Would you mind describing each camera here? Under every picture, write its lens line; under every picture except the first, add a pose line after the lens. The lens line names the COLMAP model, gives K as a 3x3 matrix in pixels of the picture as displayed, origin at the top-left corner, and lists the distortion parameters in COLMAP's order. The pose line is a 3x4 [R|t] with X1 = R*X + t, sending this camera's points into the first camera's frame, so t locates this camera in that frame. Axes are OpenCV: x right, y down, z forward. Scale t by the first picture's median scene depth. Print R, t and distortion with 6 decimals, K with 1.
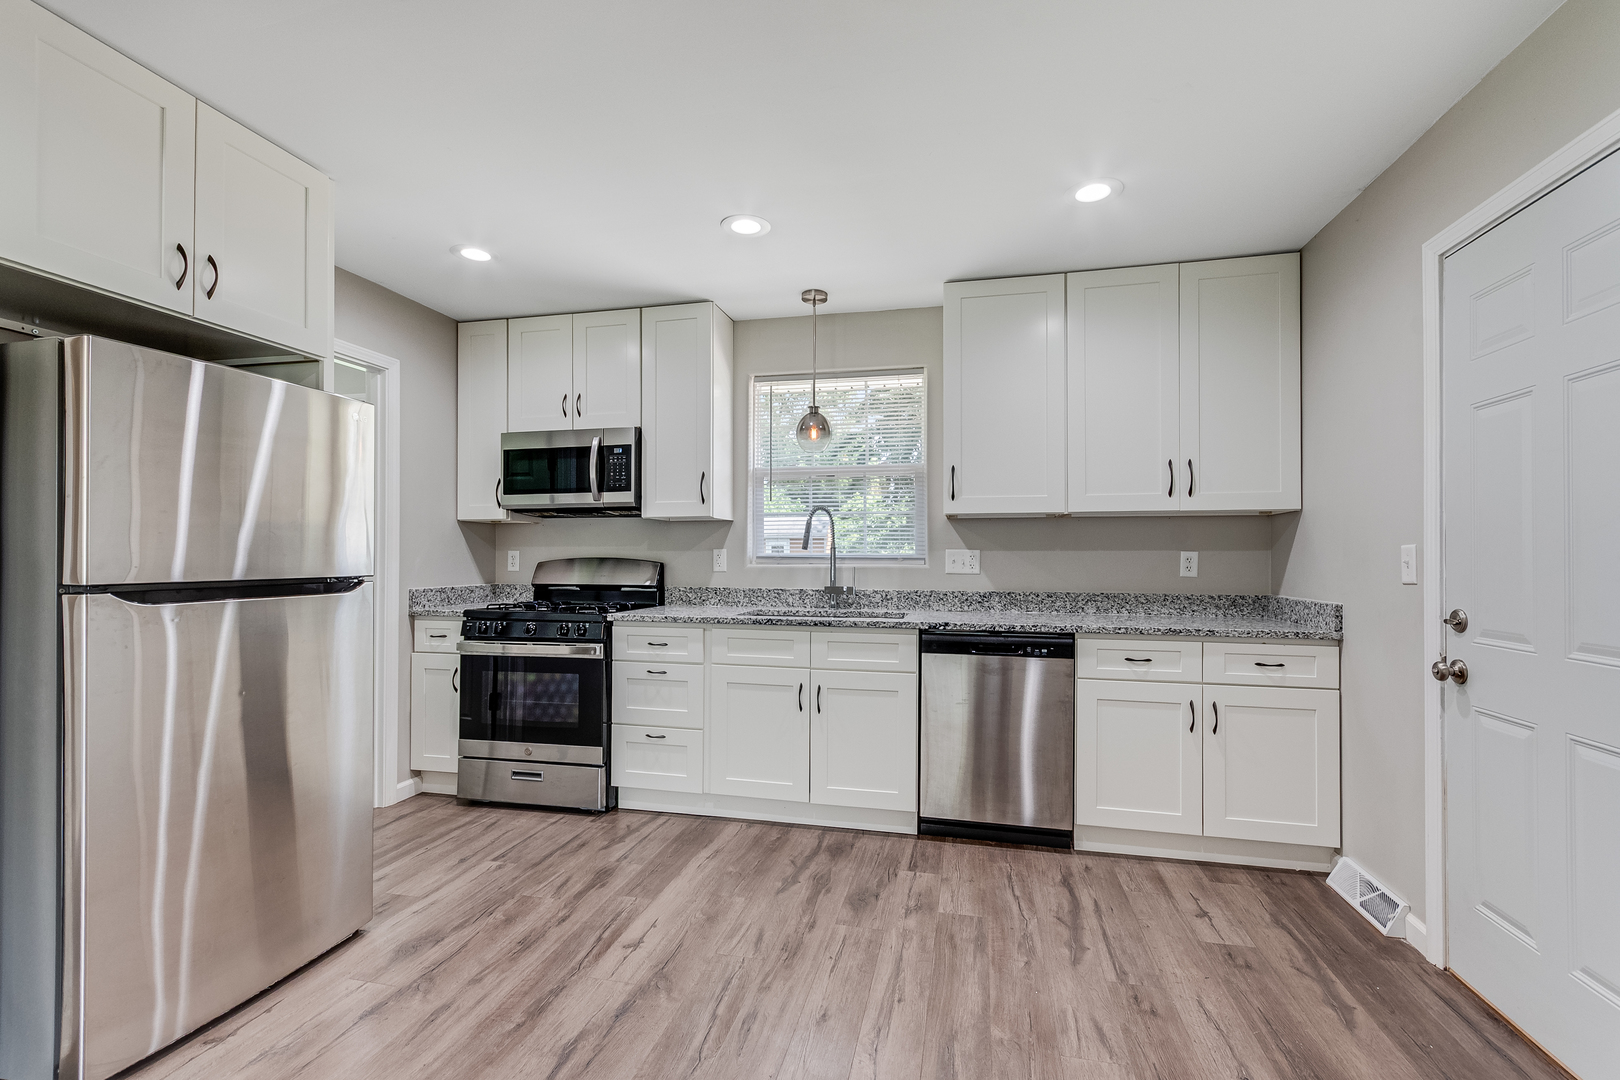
lens RADIAL K [[708.2, 0, 814.9], [0, 708.2, 550.2], [0, 0, 1]] dist [0.008838, -0.001368]
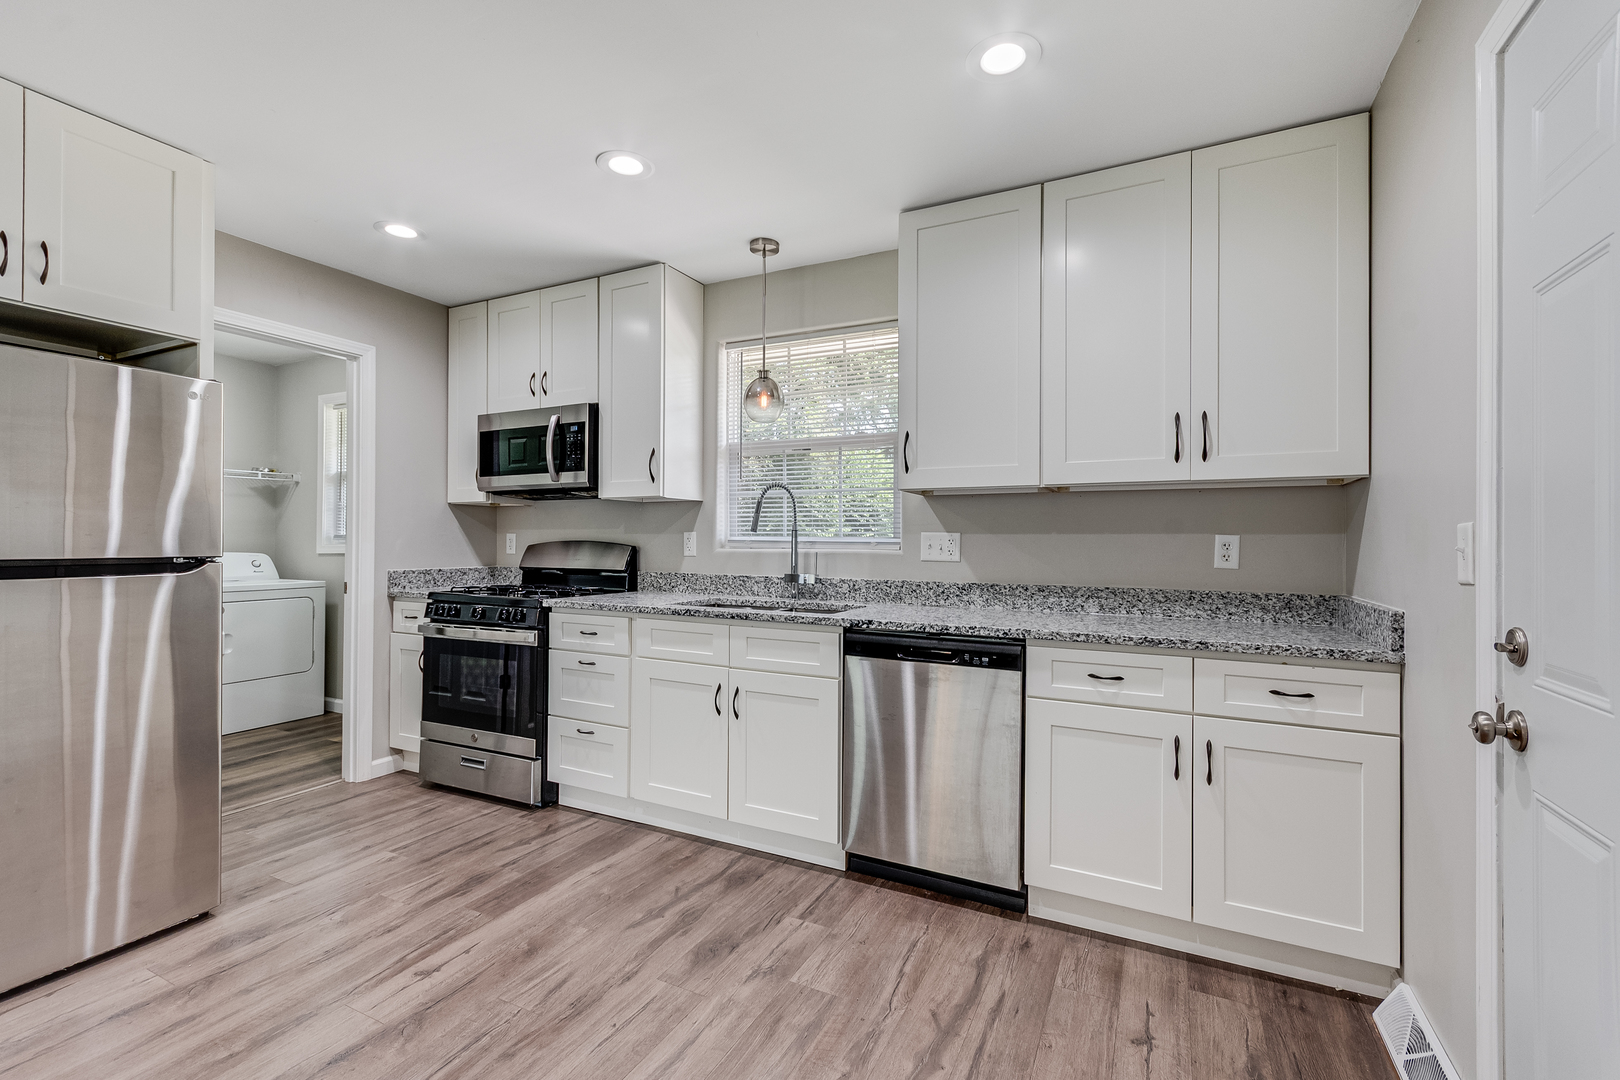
lens RADIAL K [[708.2, 0, 805.8], [0, 708.2, 535.5], [0, 0, 1]] dist [0.008838, -0.001368]
pose [[0.971345, 0.001704, -0.237667, 0.307329], [-0.001656, 0.999999, 0.000402, 0.003399], [0.237667, 0.000003, 0.971347, 0.177972]]
